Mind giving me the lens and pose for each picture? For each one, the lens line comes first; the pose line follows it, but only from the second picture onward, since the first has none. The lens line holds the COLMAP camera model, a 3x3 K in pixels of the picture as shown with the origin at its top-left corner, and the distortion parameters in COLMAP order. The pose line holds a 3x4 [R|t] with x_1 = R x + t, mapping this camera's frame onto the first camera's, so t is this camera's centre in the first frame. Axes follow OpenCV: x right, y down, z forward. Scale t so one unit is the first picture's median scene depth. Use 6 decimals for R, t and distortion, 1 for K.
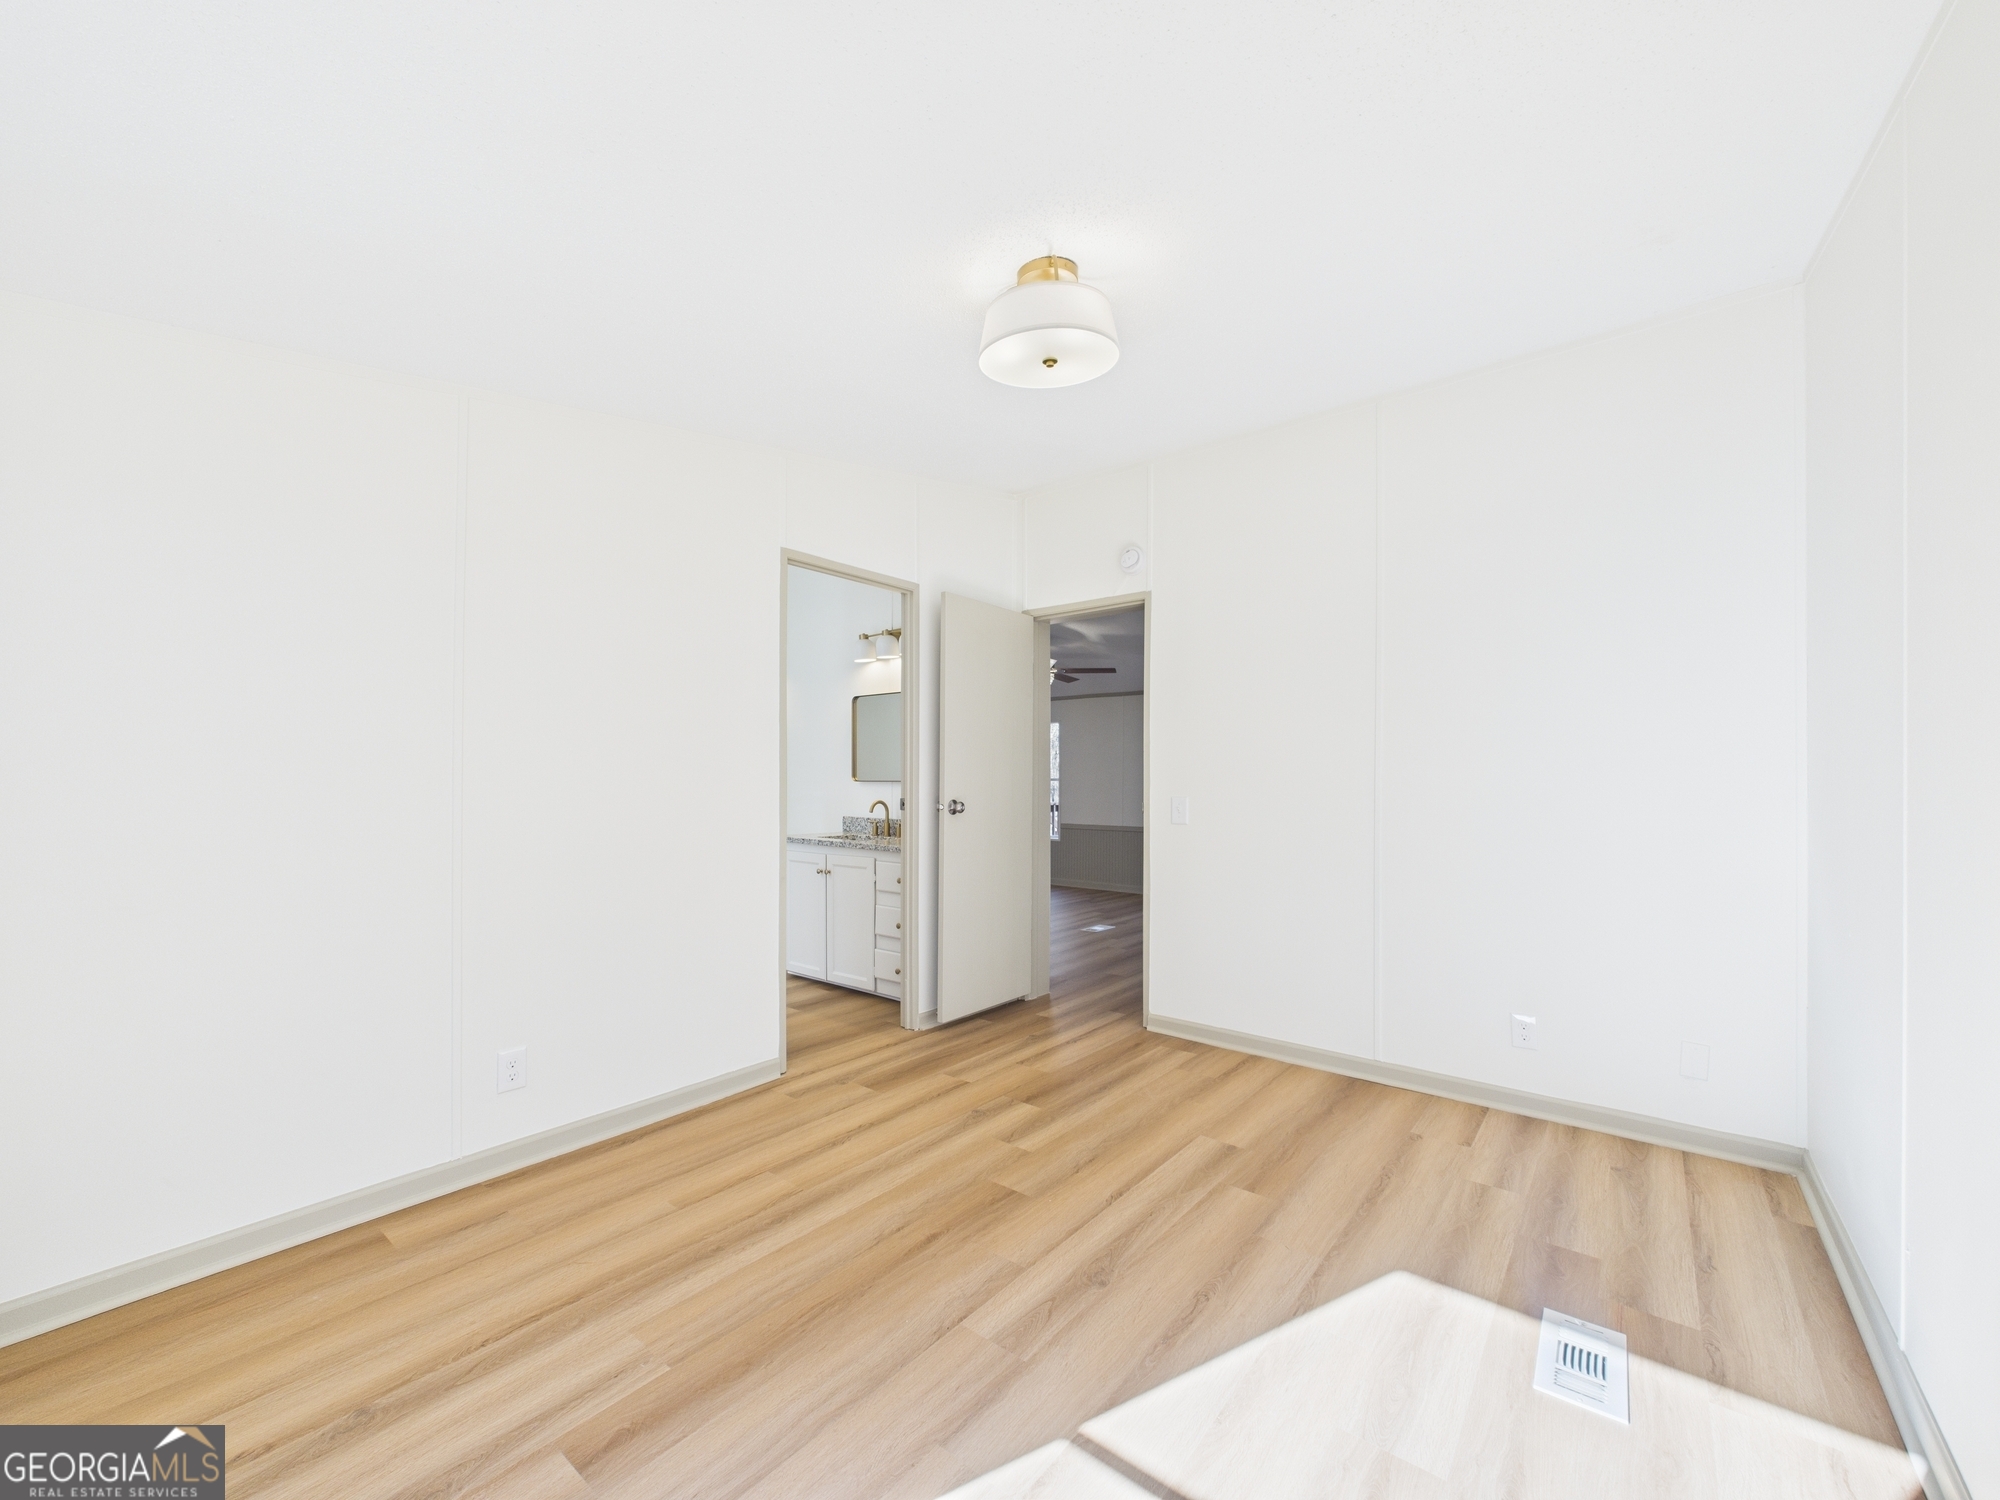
lens RADIAL K [[802.2, 0, 999.7], [0, 802.2, 784.0], [0, 0, 1]] dist [0.002477, -0.000029]
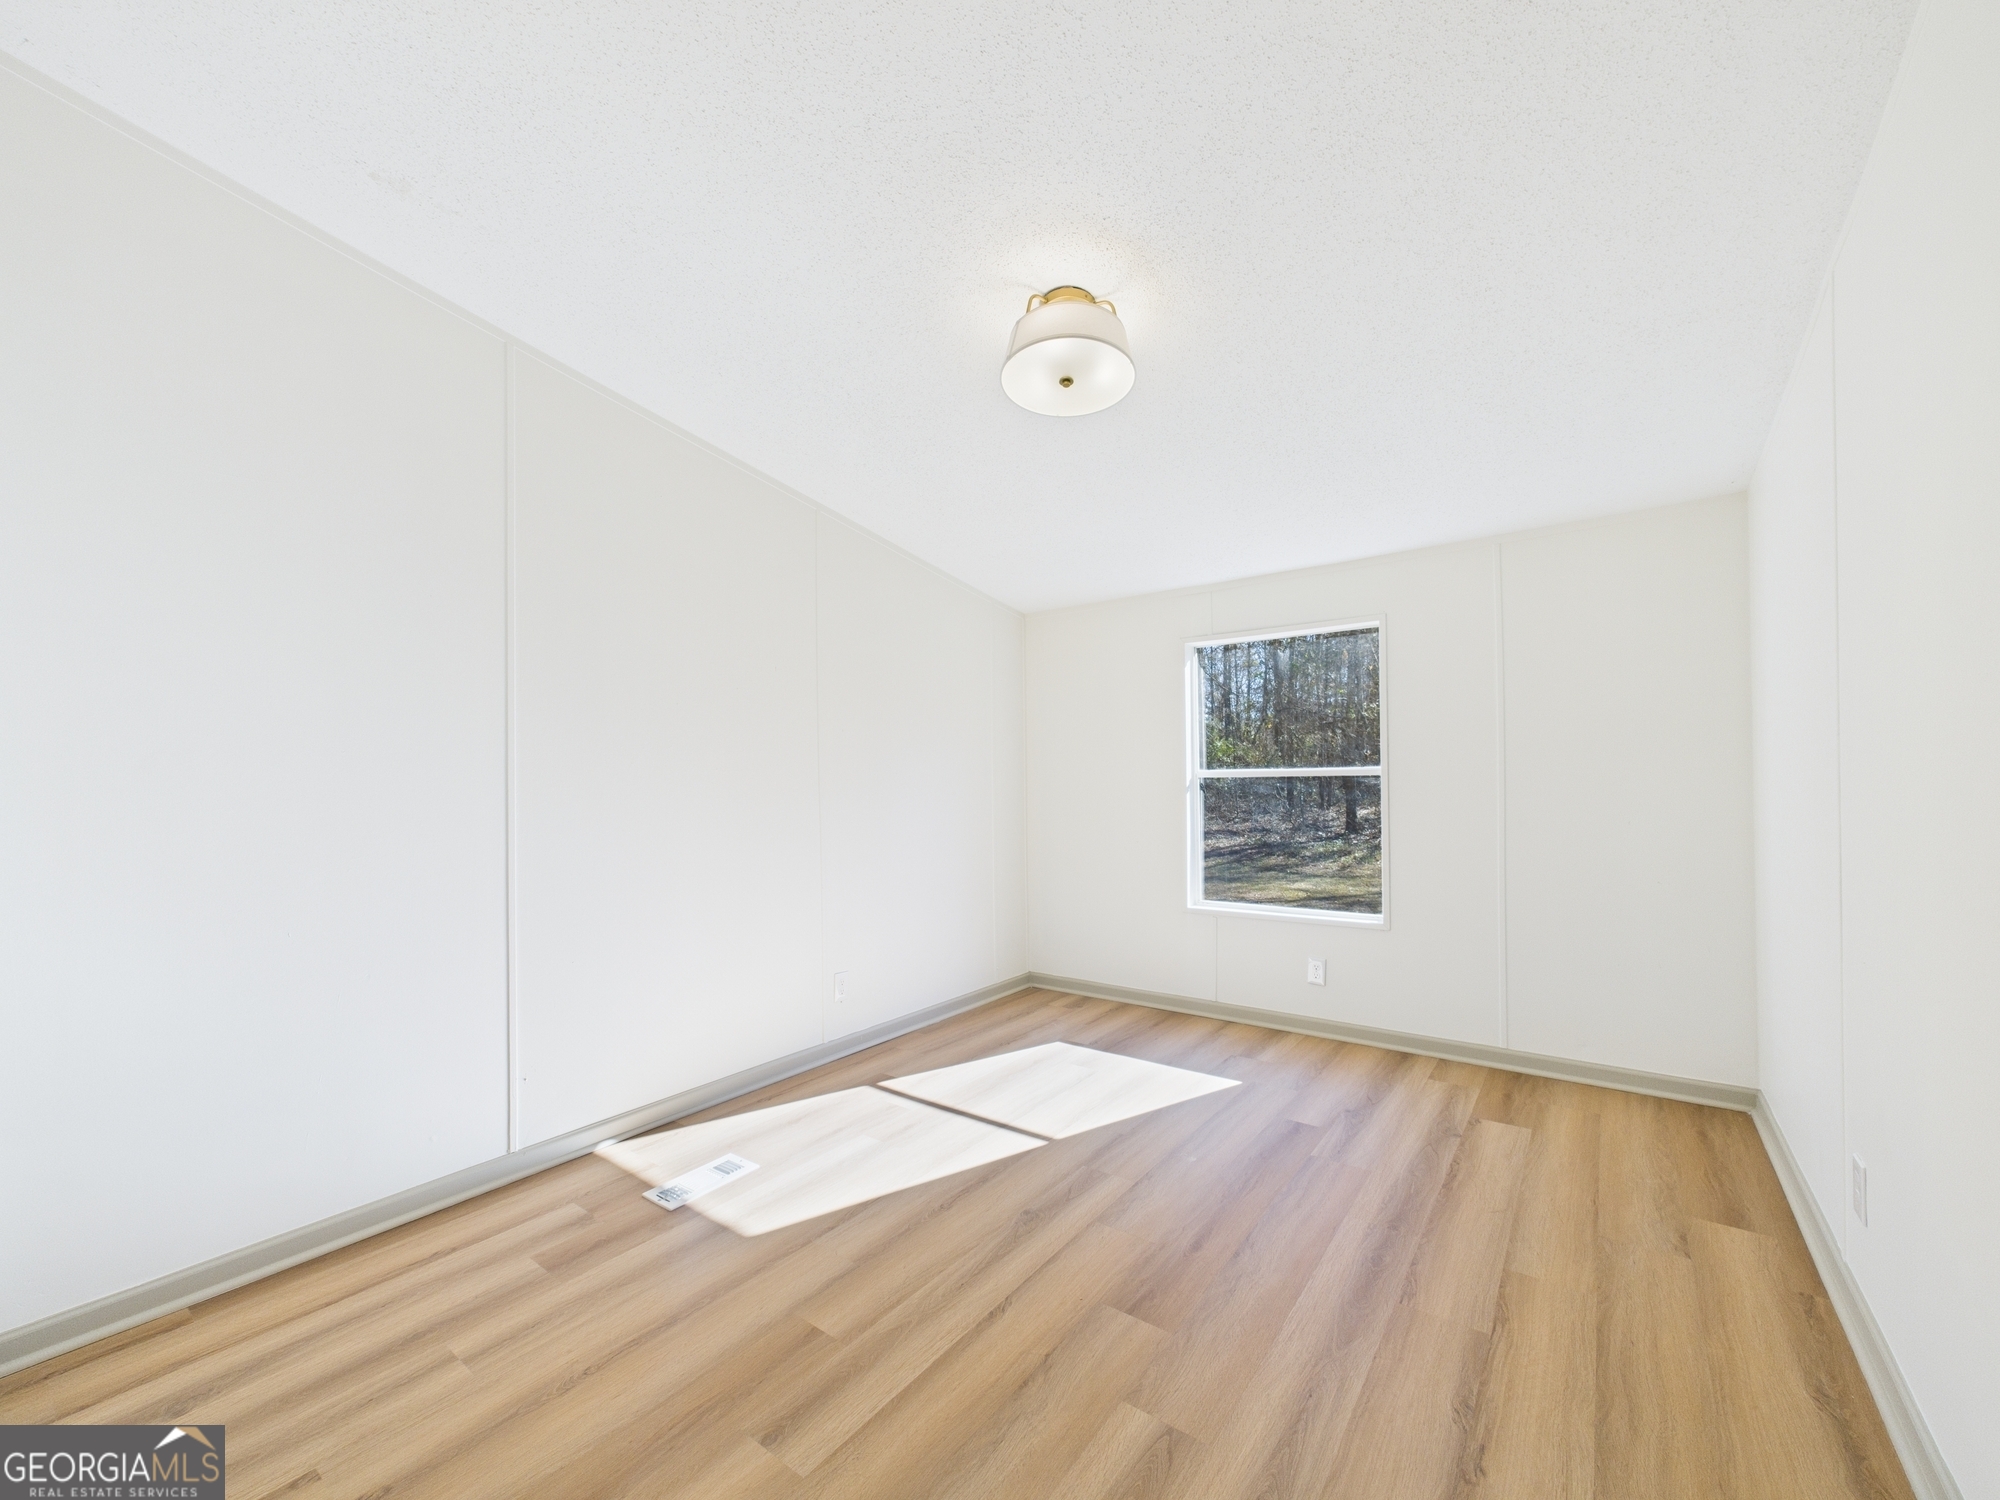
lens RADIAL K [[802.2, 0, 999.7], [0, 802.2, 784.0], [0, 0, 1]] dist [0.002477, -0.000029]
pose [[-0.999540, 0.008205, -0.029187, 0.176197], [0.007925, 0.999921, 0.009708, -0.007247], [0.029265, 0.009472, -0.999527, 1.934881]]
